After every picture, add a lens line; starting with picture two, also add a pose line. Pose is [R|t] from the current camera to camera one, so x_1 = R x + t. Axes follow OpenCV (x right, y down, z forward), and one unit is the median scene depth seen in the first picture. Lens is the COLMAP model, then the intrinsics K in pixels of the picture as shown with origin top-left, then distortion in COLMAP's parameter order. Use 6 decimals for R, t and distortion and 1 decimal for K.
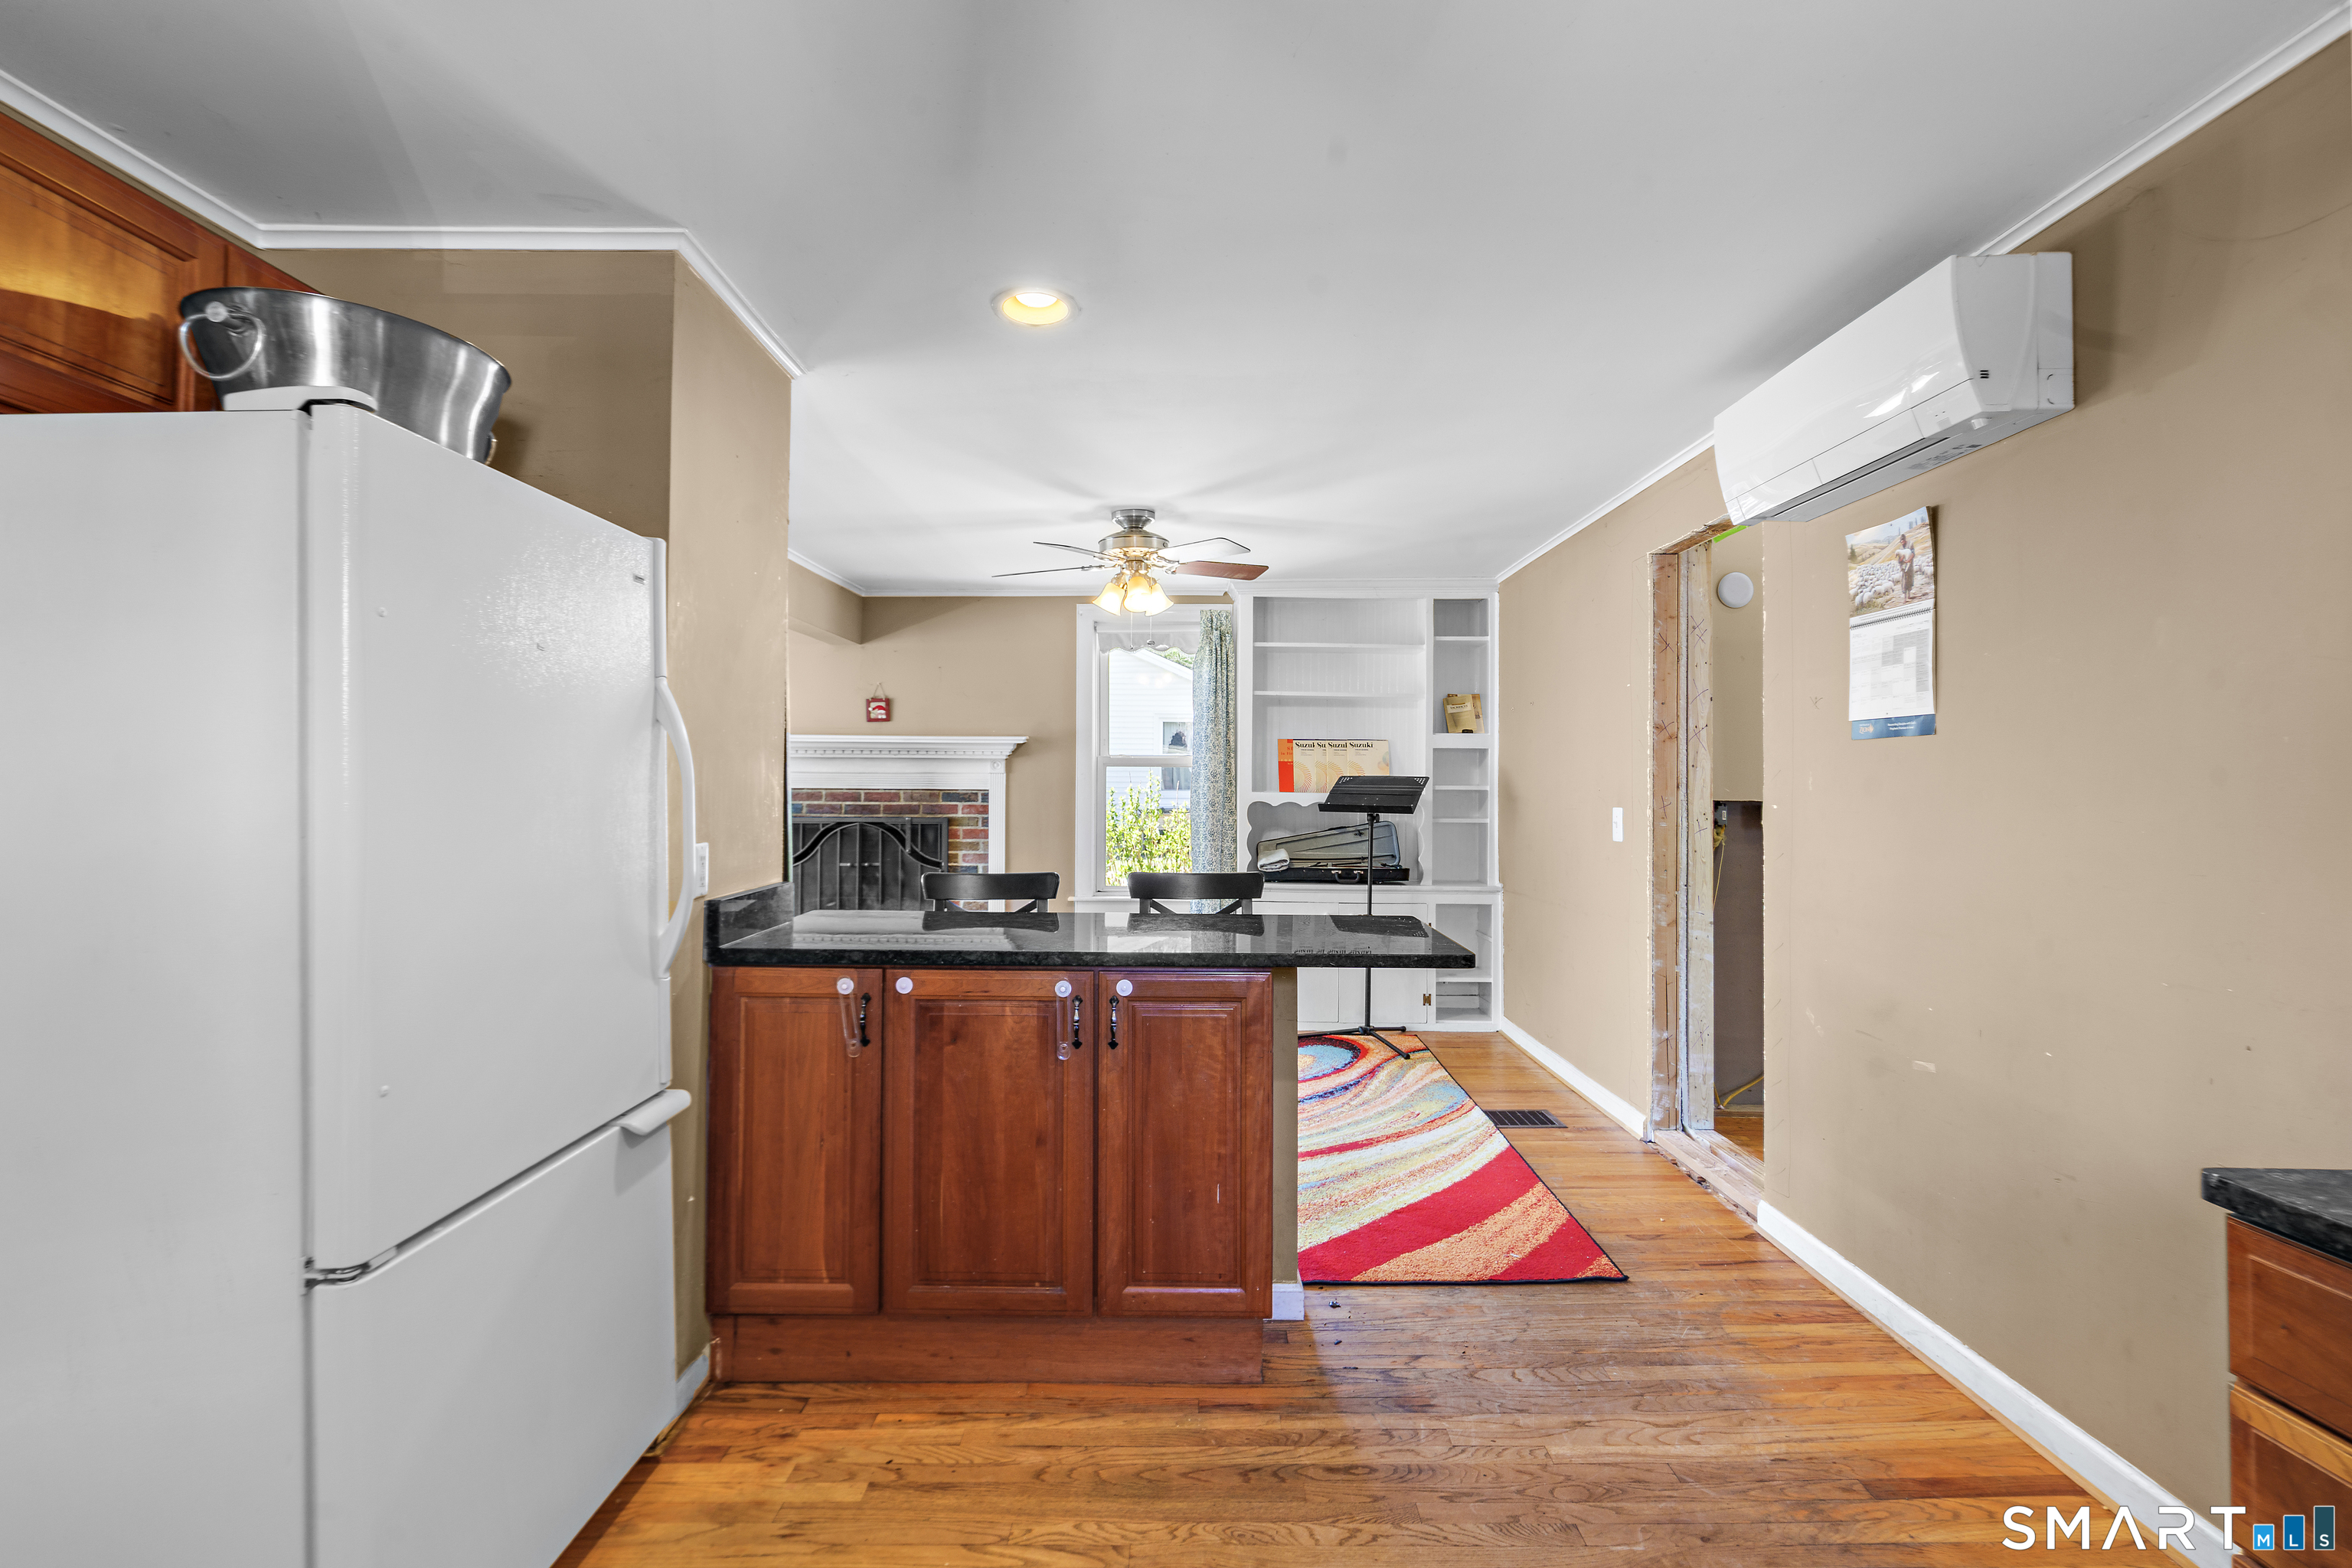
lens RADIAL K [[1109.7, 0, 1188.6], [0, 1109.7, 768.6], [0, 0, 1]] dist [-0.004169, 0.003293]
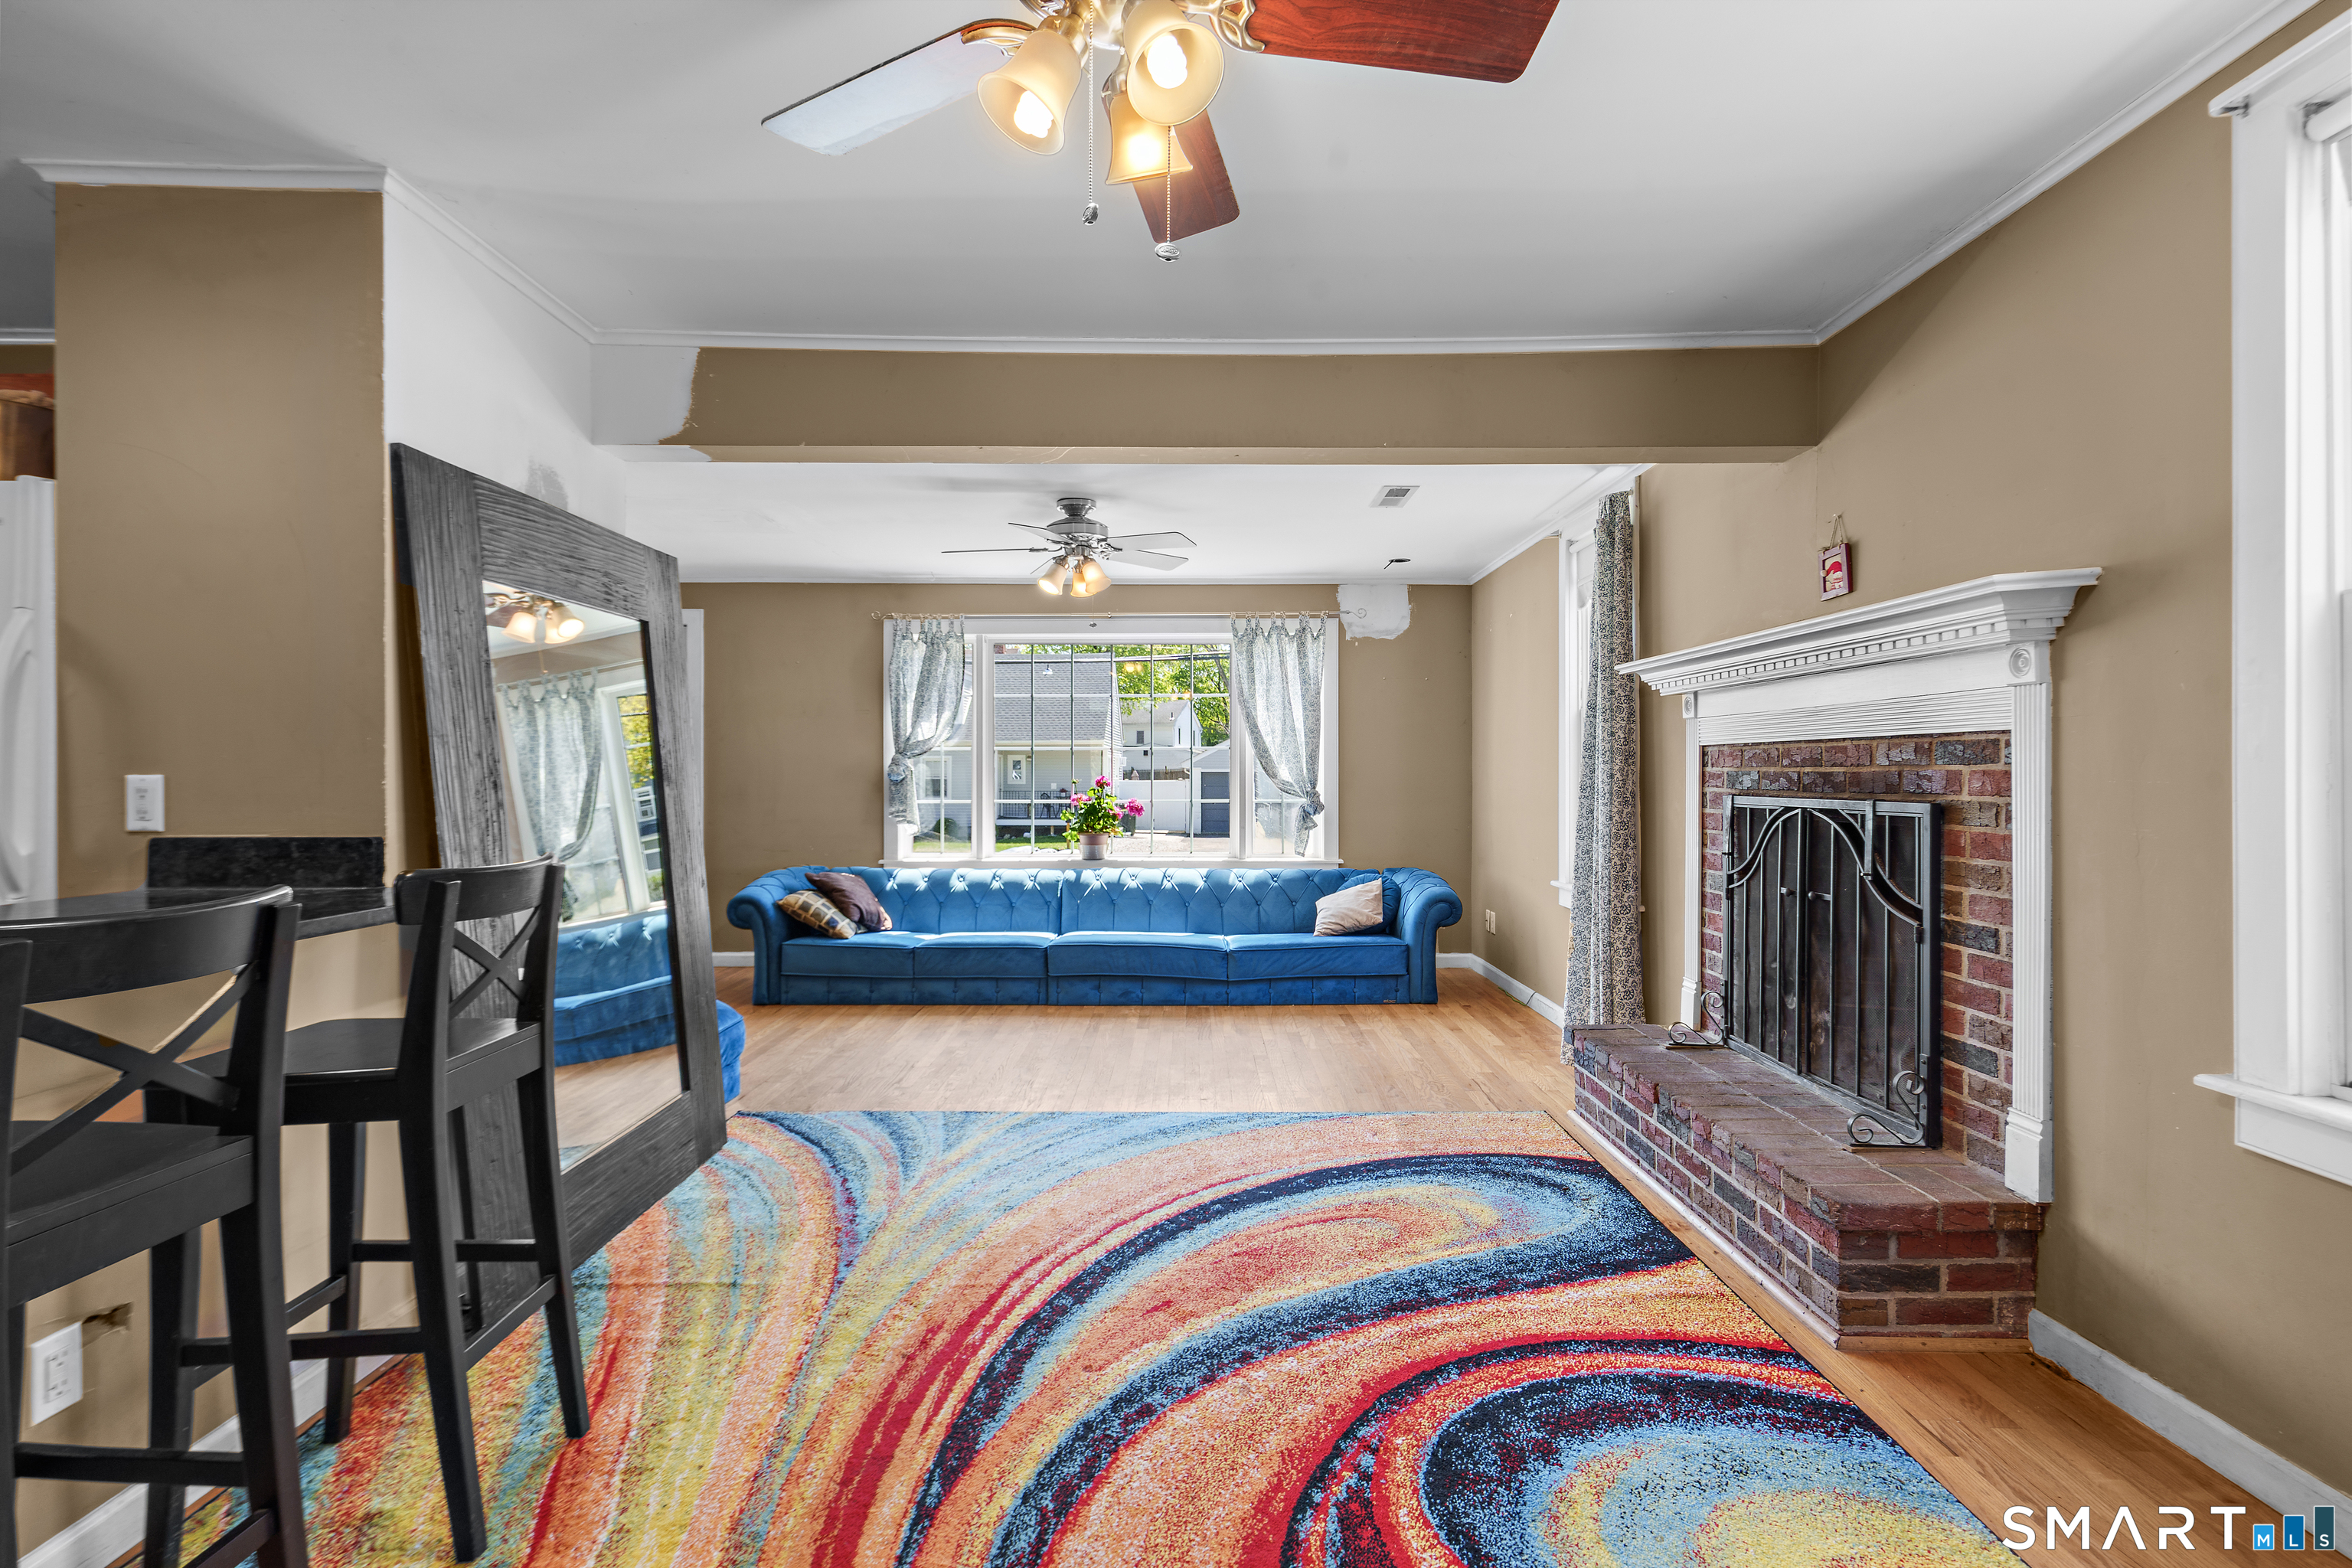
lens RADIAL K [[1109.7, 0, 1188.0], [0, 1109.7, 780.4], [0, 0, 1]] dist [-0.004169, 0.003293]
pose [[-0.001950, 0.001911, -0.999996, 0.435989], [0.012722, 0.999917, 0.001886, 0.071547], [0.999917, -0.012719, -0.001974, 1.627149]]
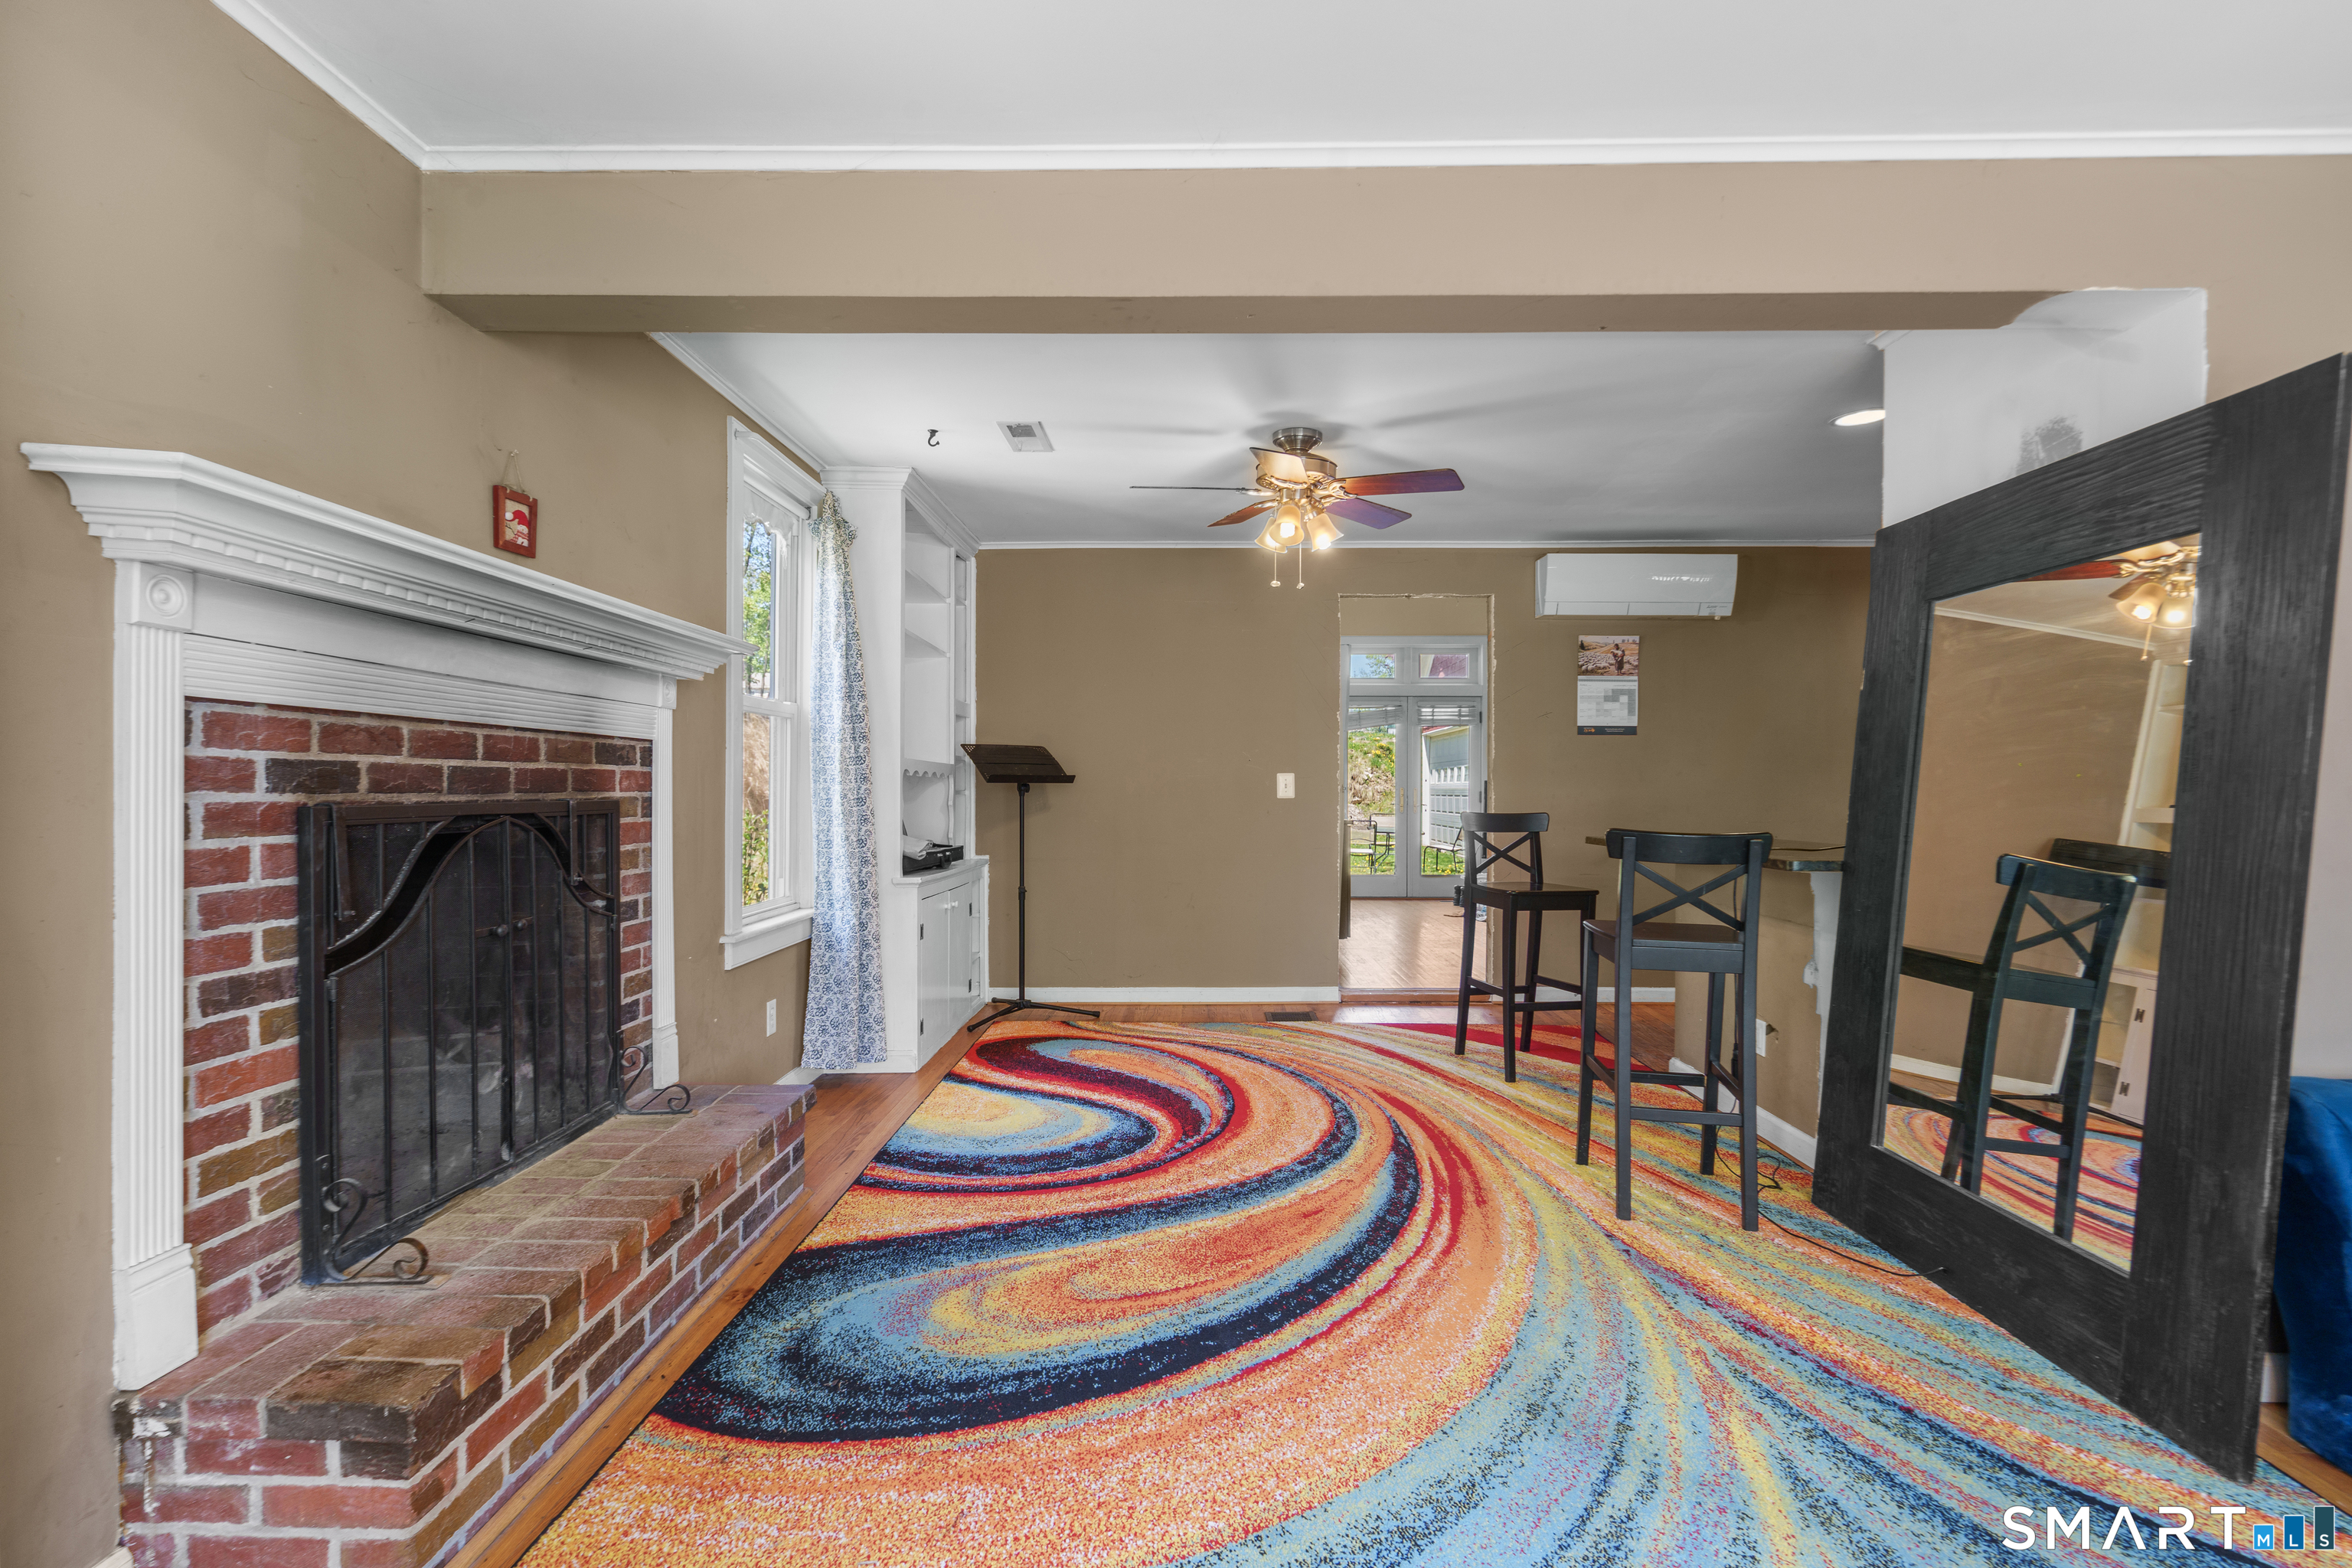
lens RADIAL K [[1109.7, 0, 1182.7], [0, 1109.7, 801.6], [0, 0, 1]] dist [-0.004169, 0.003293]
pose [[0.016232, -0.016821, 0.999727, -1.488435], [-0.016809, 0.999713, 0.017094, 0.075961], [-0.999727, -0.017081, 0.015944, 1.711633]]
